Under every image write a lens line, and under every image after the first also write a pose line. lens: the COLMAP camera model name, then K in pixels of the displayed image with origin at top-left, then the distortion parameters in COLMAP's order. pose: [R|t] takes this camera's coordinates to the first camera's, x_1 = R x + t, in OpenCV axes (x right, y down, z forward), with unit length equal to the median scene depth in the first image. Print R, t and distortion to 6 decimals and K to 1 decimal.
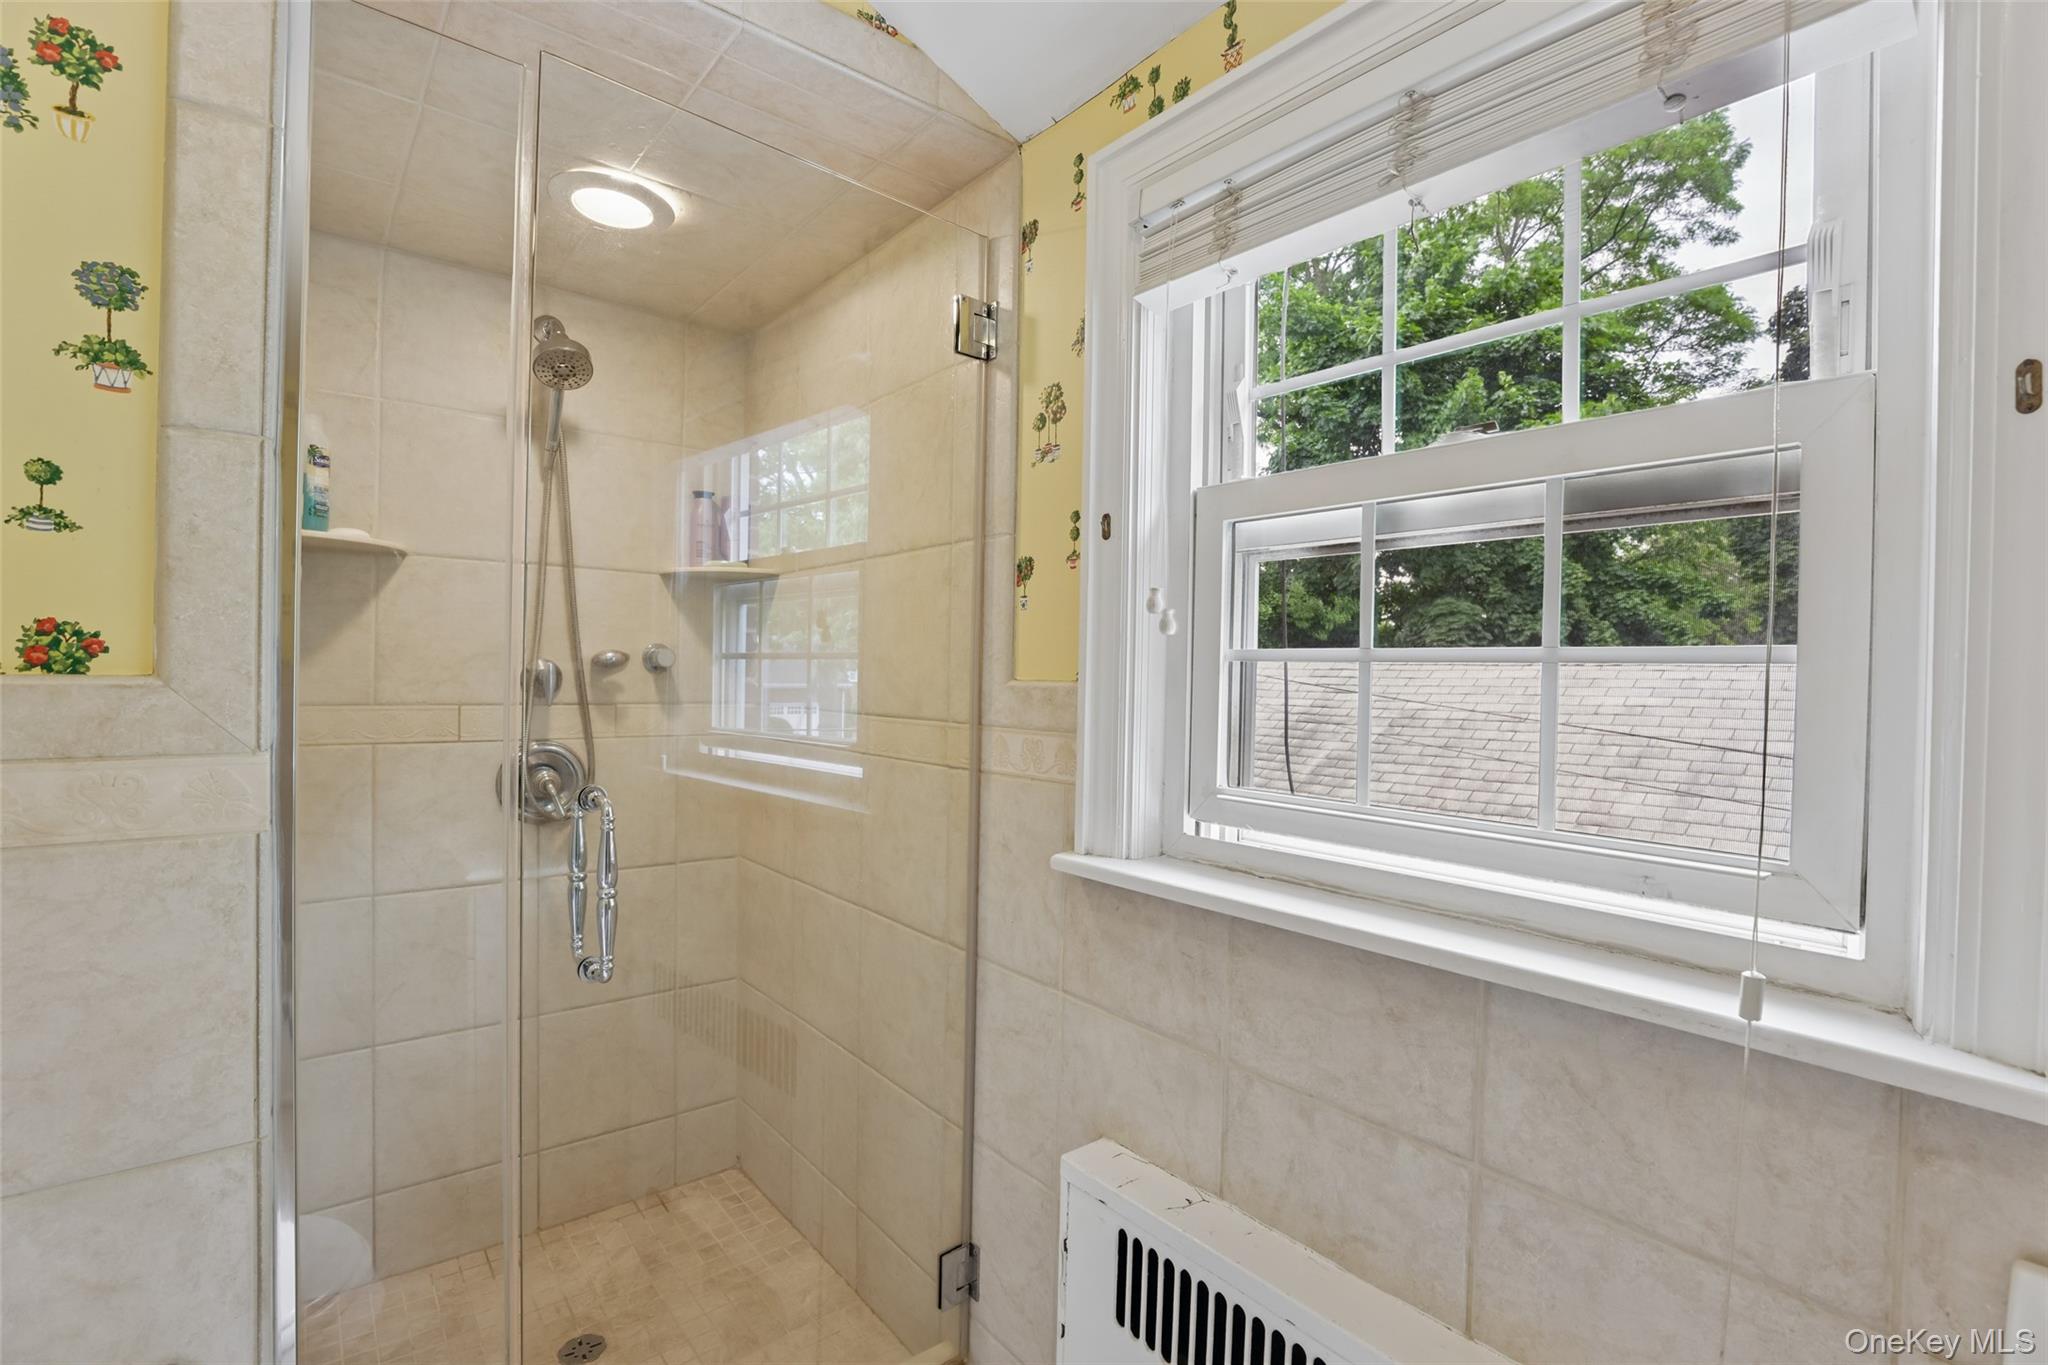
lens RADIAL K [[925.6, 0, 1022.1], [0, 925.6, 683.4], [0, 0, 1]] dist [-0.047626, 0.014113]
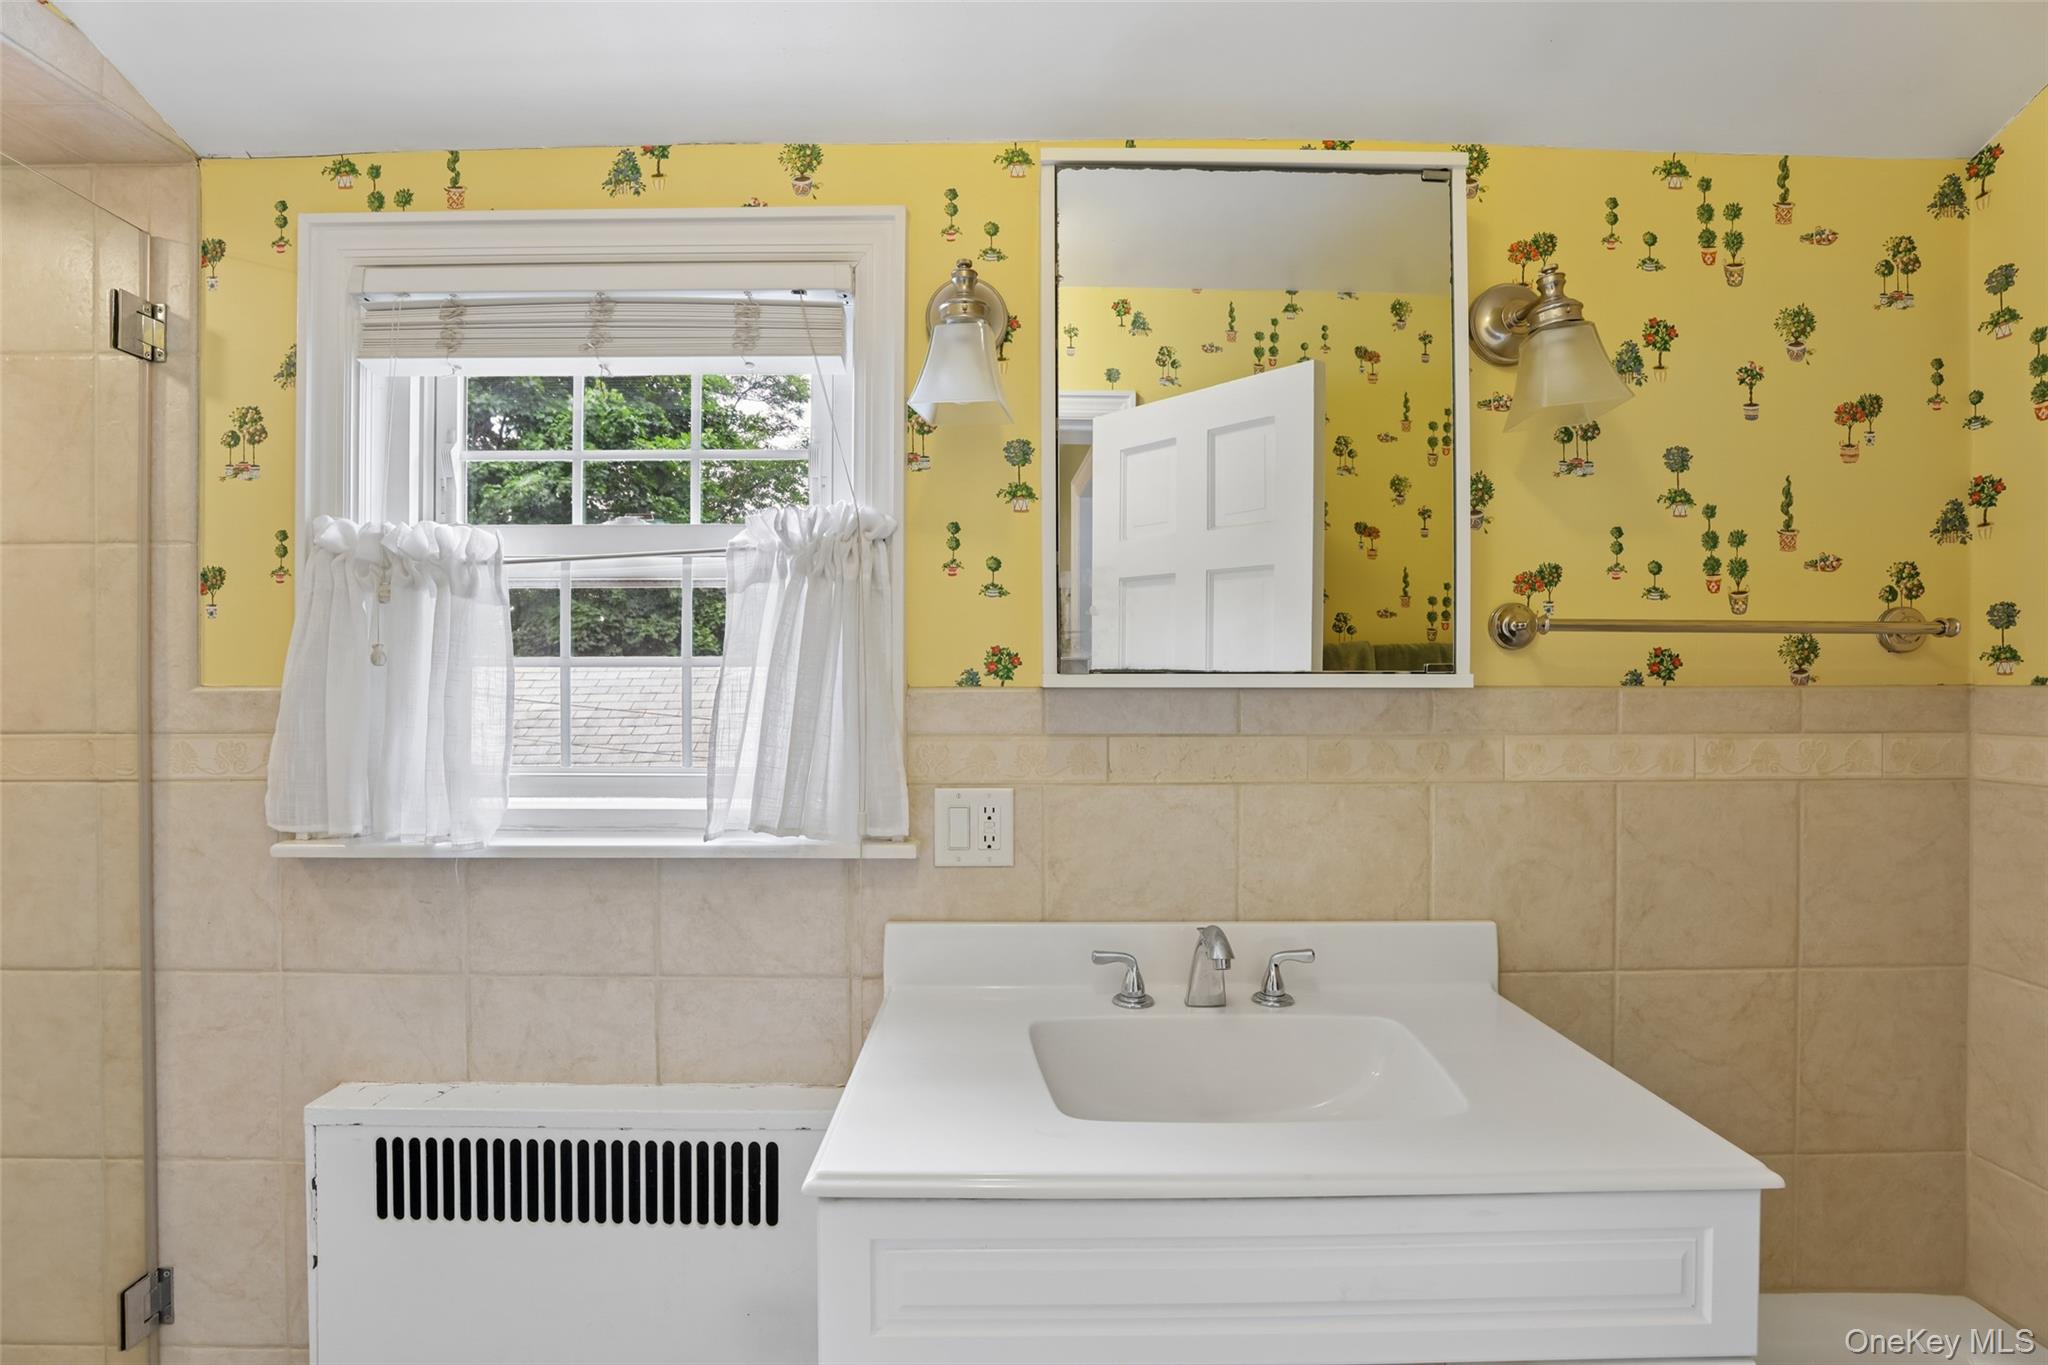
lens RADIAL K [[925.6, 0, 1022.1], [0, 925.6, 683.4], [0, 0, 1]] dist [-0.047626, 0.014113]
pose [[0.618733, -0.019477, 0.785360, -0.241304], [0.021134, 0.999743, 0.008144, 0.004309], [-0.785317, 0.011559, 0.618986, -0.346436]]
